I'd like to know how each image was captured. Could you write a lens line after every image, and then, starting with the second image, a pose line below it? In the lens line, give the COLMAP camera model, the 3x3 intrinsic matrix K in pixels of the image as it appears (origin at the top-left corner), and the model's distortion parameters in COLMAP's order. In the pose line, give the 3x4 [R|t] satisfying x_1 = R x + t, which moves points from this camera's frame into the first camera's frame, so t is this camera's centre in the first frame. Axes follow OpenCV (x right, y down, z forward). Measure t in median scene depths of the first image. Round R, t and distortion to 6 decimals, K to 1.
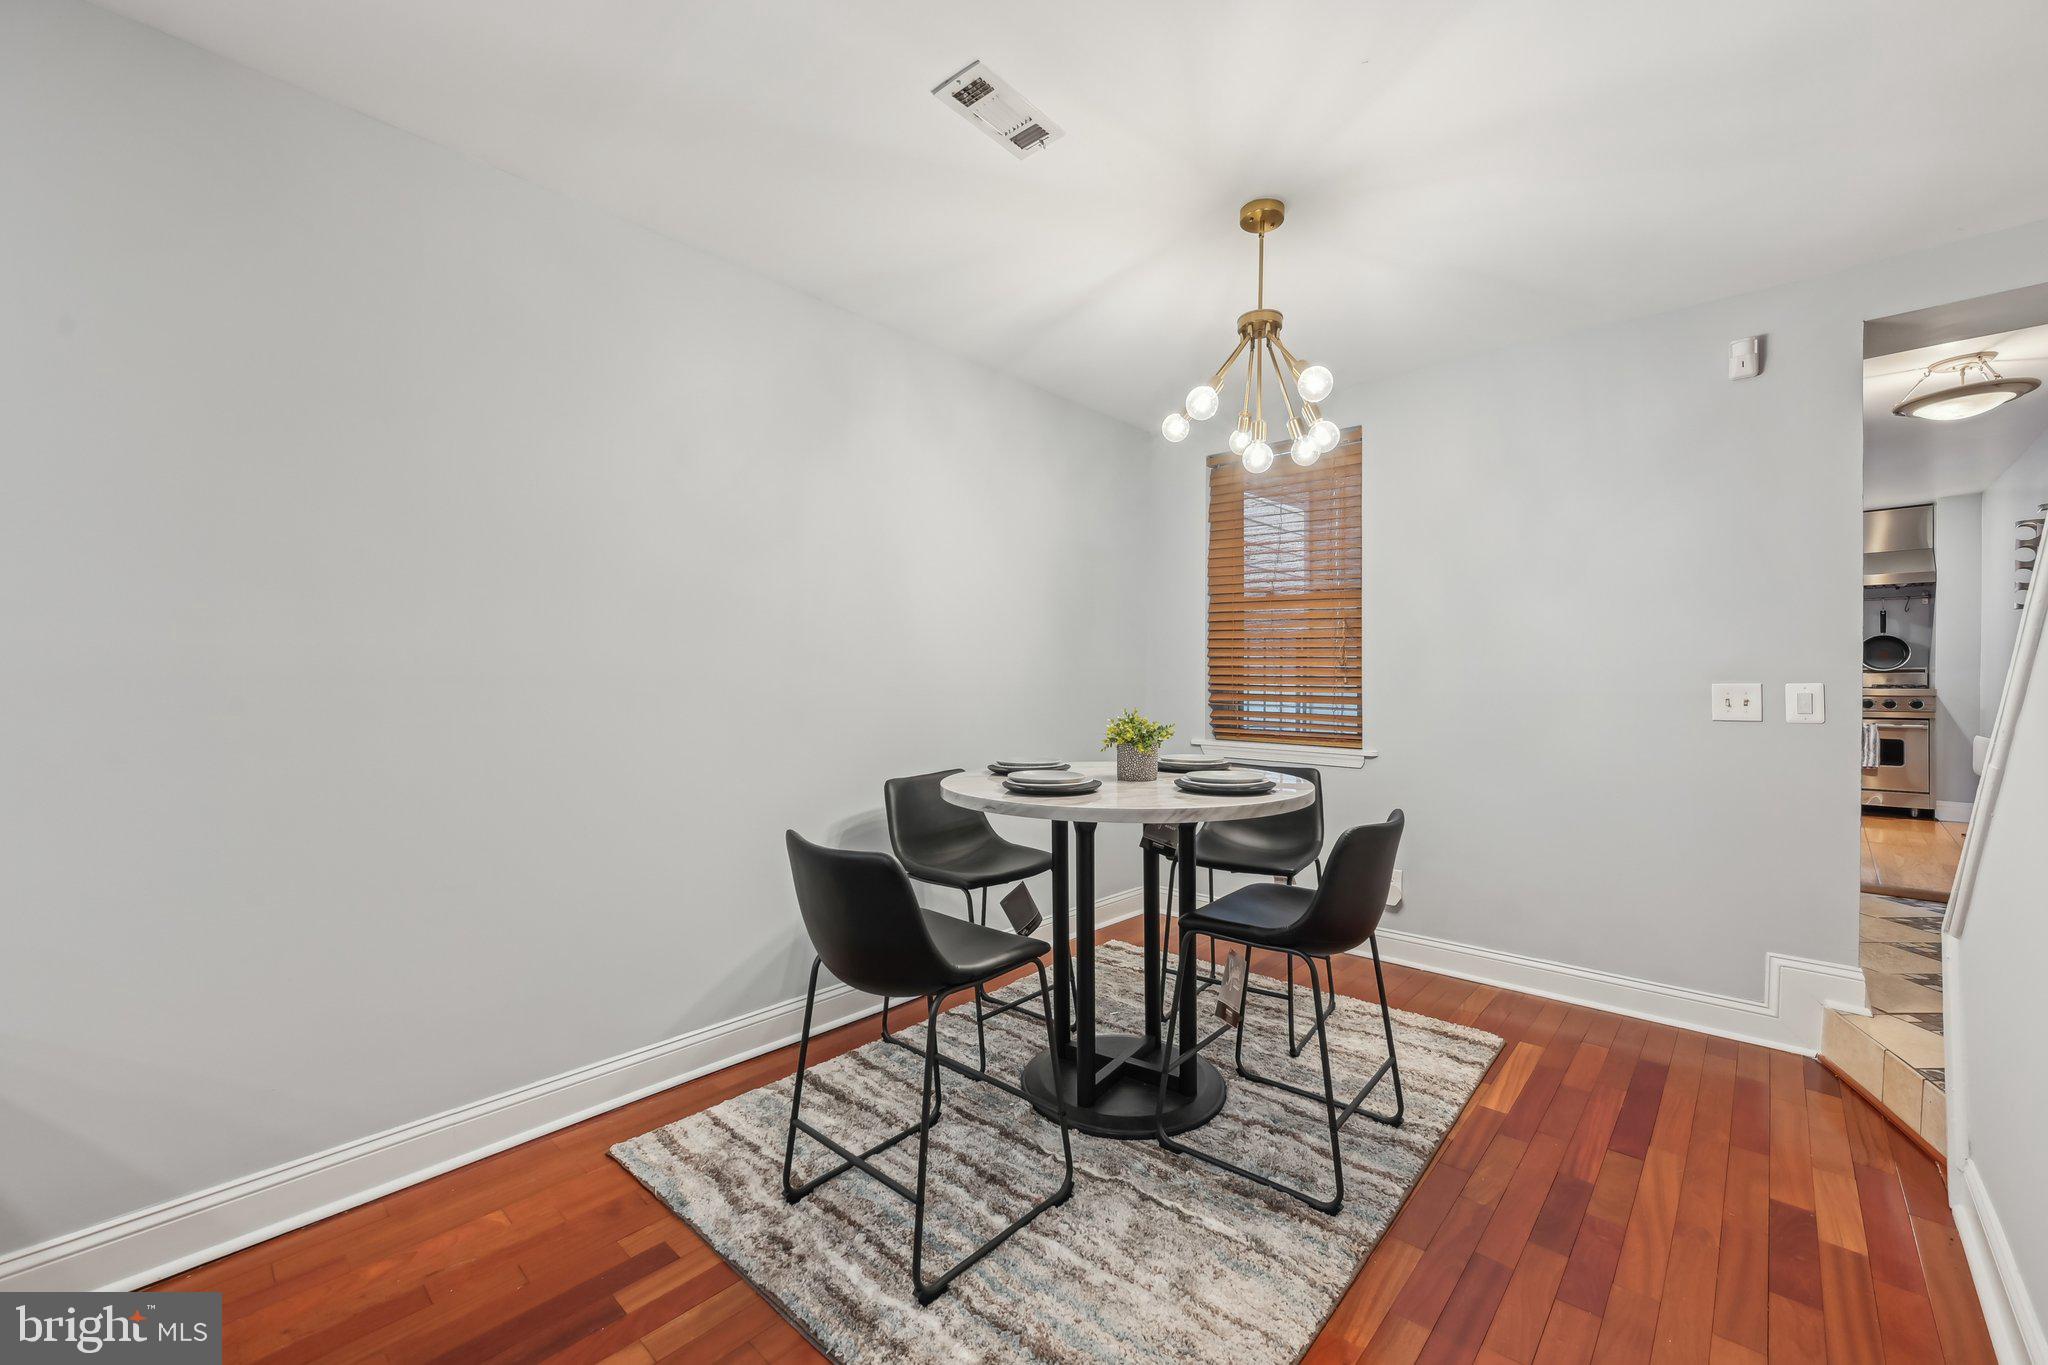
lens RADIAL K [[817.6, 0, 1018.4], [0, 817.6, 682.1], [0, 0, 1]] dist [0.000627, -0.000138]
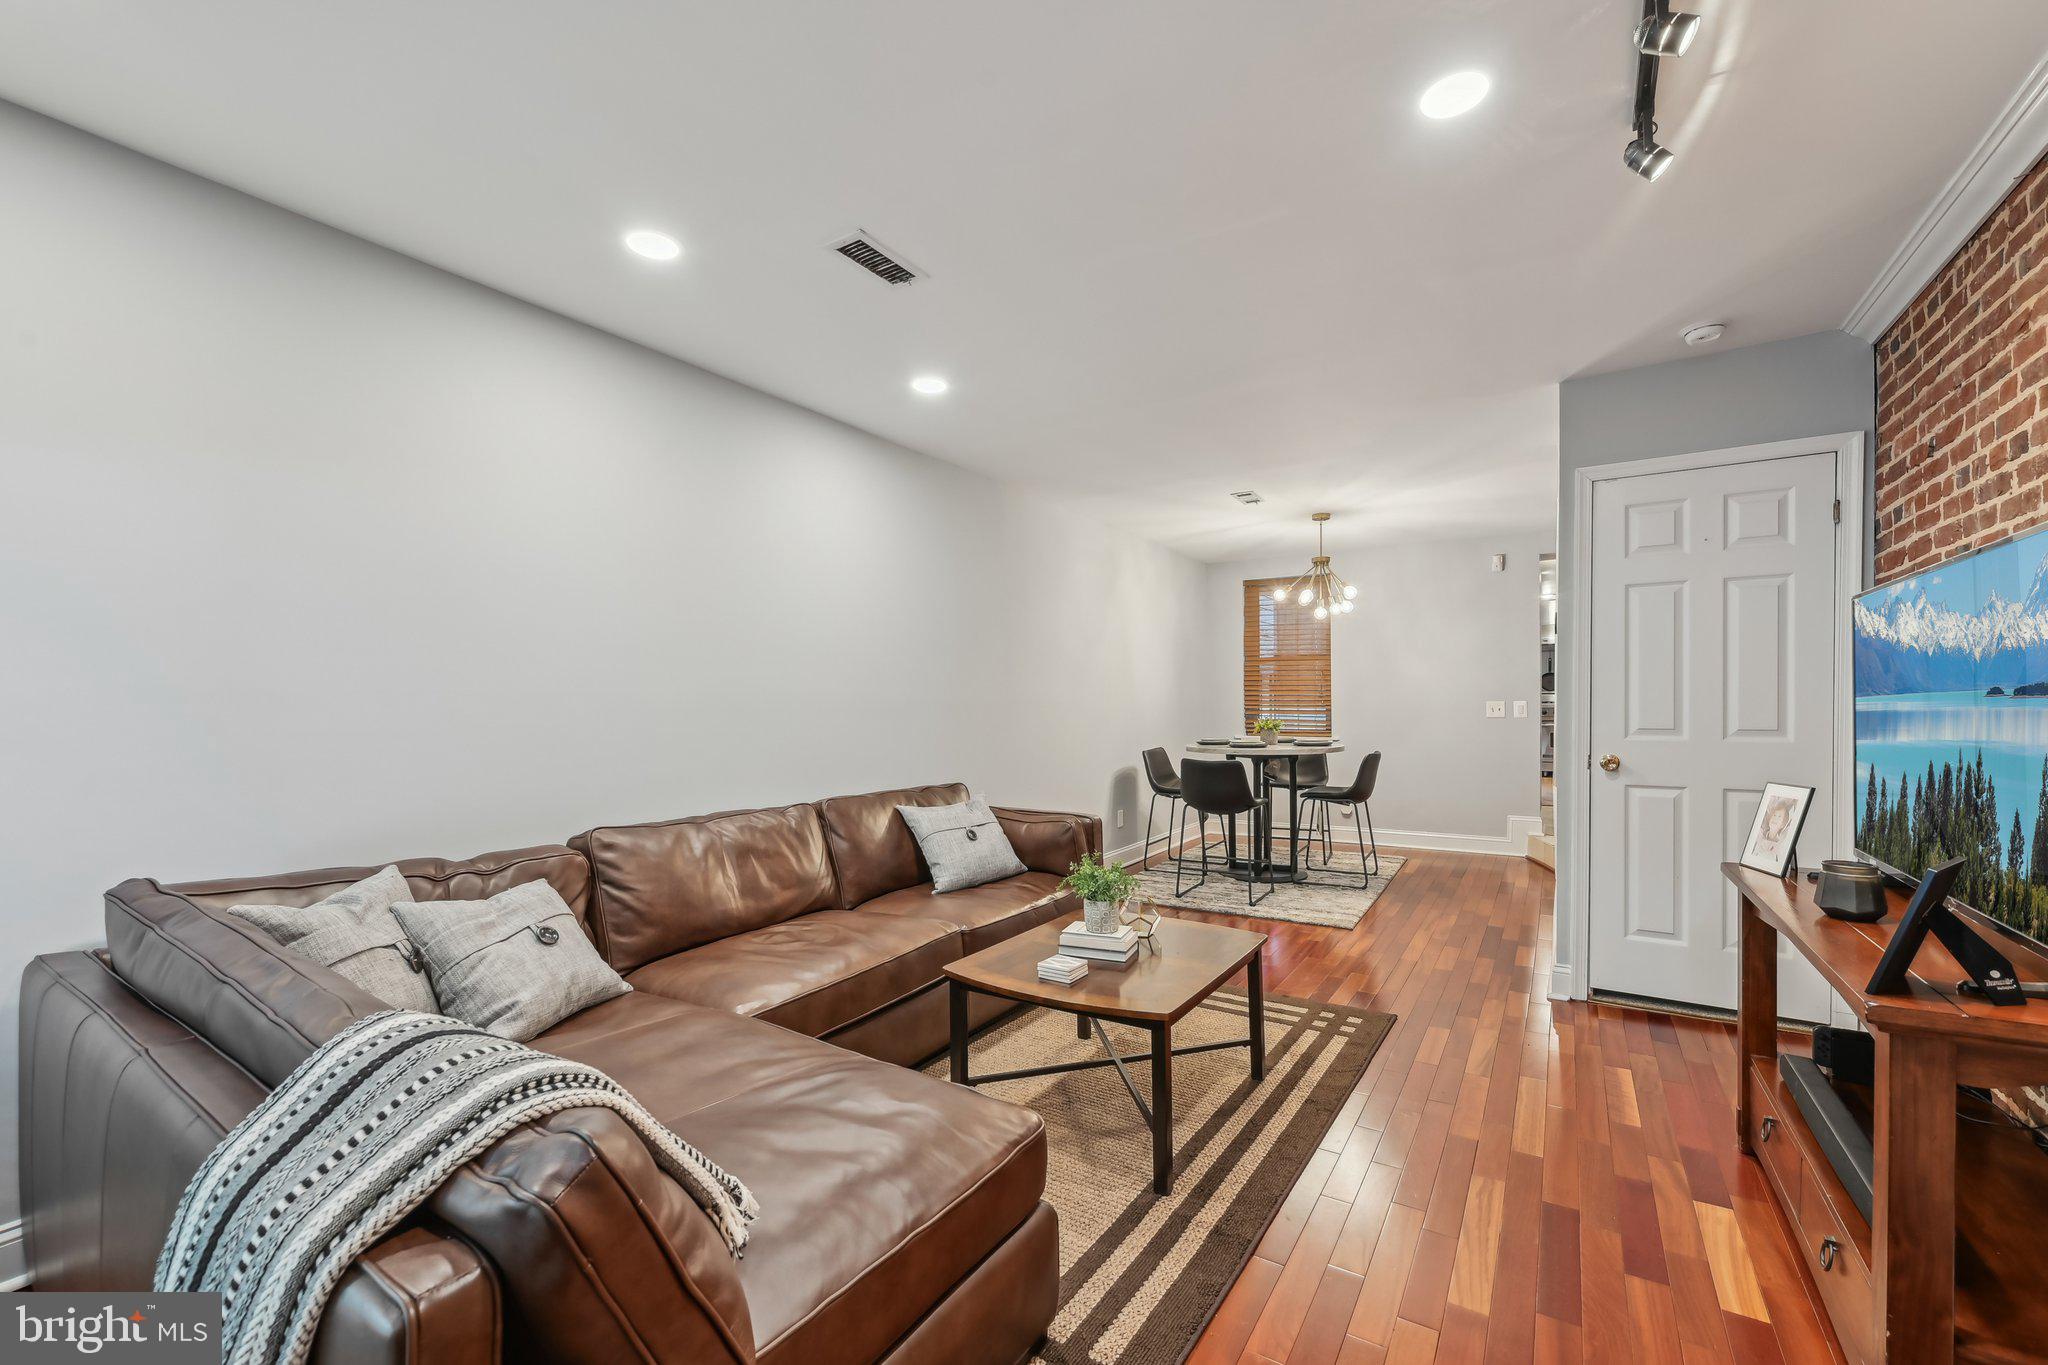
lens RADIAL K [[817.6, 0, 1023.1], [0, 817.6, 707.3], [0, 0, 1]] dist [0.000627, -0.000138]
pose [[0.986556, -0.011230, 0.163040, -0.851220], [0.010676, 0.999934, 0.004275, -0.006551], [-0.163077, -0.002477, 0.986610, -1.105277]]
